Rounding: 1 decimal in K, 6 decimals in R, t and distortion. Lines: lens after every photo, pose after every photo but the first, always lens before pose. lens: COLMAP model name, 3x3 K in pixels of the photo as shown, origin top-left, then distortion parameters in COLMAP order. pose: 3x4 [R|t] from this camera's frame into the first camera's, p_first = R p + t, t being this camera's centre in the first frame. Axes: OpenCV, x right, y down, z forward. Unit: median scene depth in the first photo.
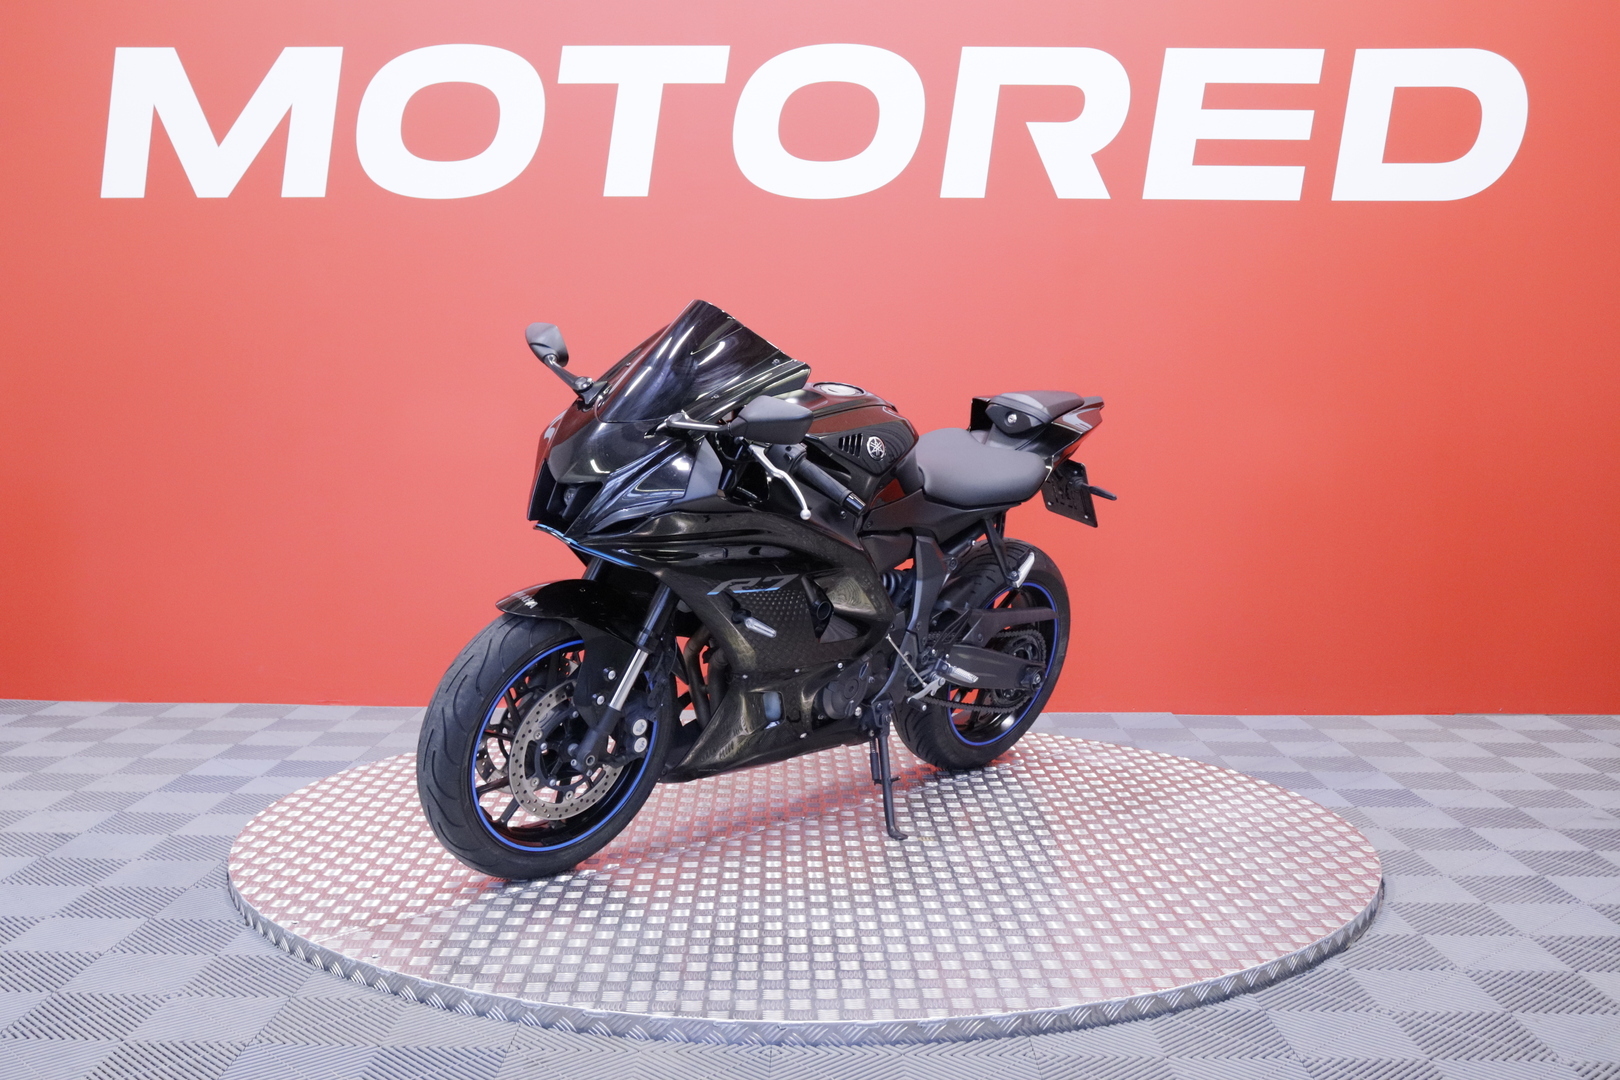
lens RADIAL K [[1809.0, 0, 811.0], [0, 1809.0, 541.5], [0, 0, 1]] dist [-0.102218, 0.000000]
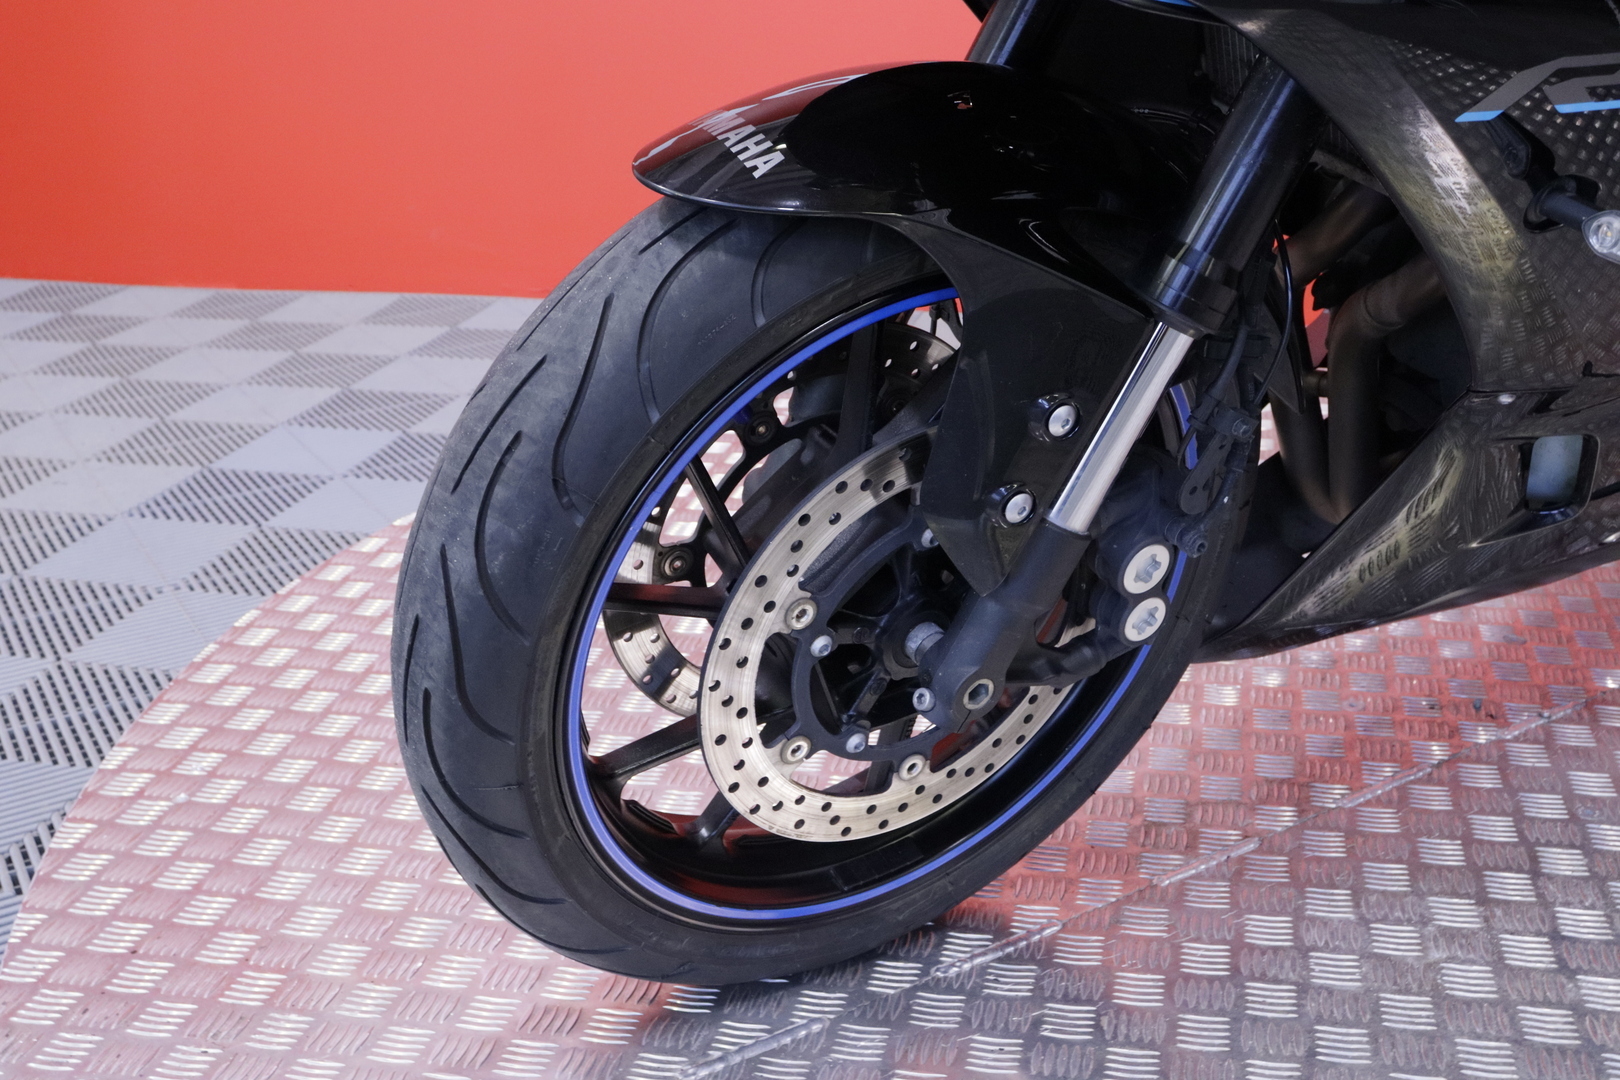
lens RADIAL K [[1830.5, 0, 809.6], [0, 1830.5, 544.3], [0, 0, 1]] dist [0.004549, 0.000000]
pose [[0.975139, 0.052774, -0.215217, -0.085606], [0.007650, 0.962629, 0.270714, 0.016007], [0.221461, -0.265630, 0.938294, 0.715389]]
